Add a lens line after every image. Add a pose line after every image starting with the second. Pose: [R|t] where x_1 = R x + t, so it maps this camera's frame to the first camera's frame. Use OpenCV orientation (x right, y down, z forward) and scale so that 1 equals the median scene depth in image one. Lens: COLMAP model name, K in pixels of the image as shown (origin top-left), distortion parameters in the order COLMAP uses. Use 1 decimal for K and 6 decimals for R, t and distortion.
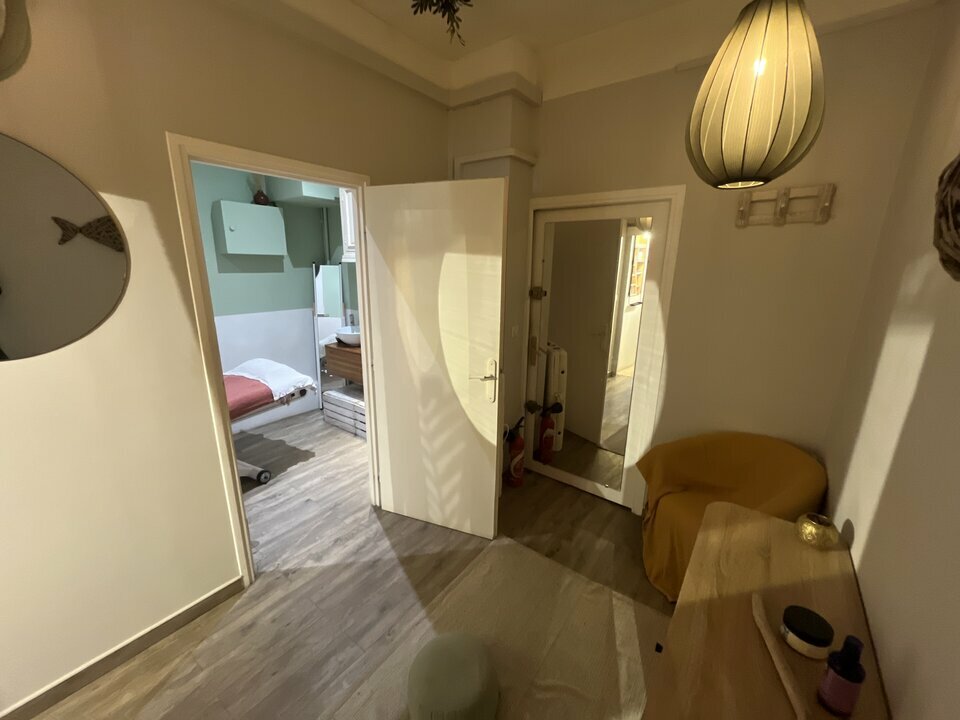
lens RADIAL K [[386.4, 0, 478.7], [0, 386.4, 360.4], [0, 0, 1]] dist [0.000146, -0.000332]
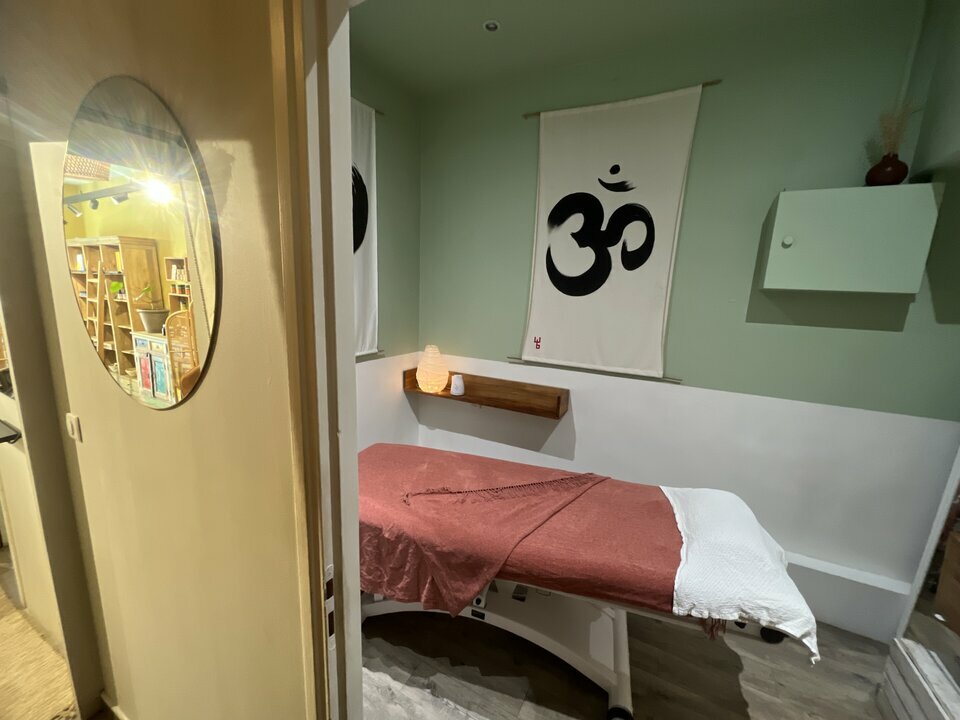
lens RADIAL K [[386.4, 0, 479.3], [0, 386.4, 363.1], [0, 0, 1]] dist [0.000146, -0.000332]
pose [[0.141394, 0.176534, -0.974086, -0.146096], [-0.275591, 0.952093, 0.132544, -0.129184], [0.950819, 0.249709, 0.183271, 0.509916]]
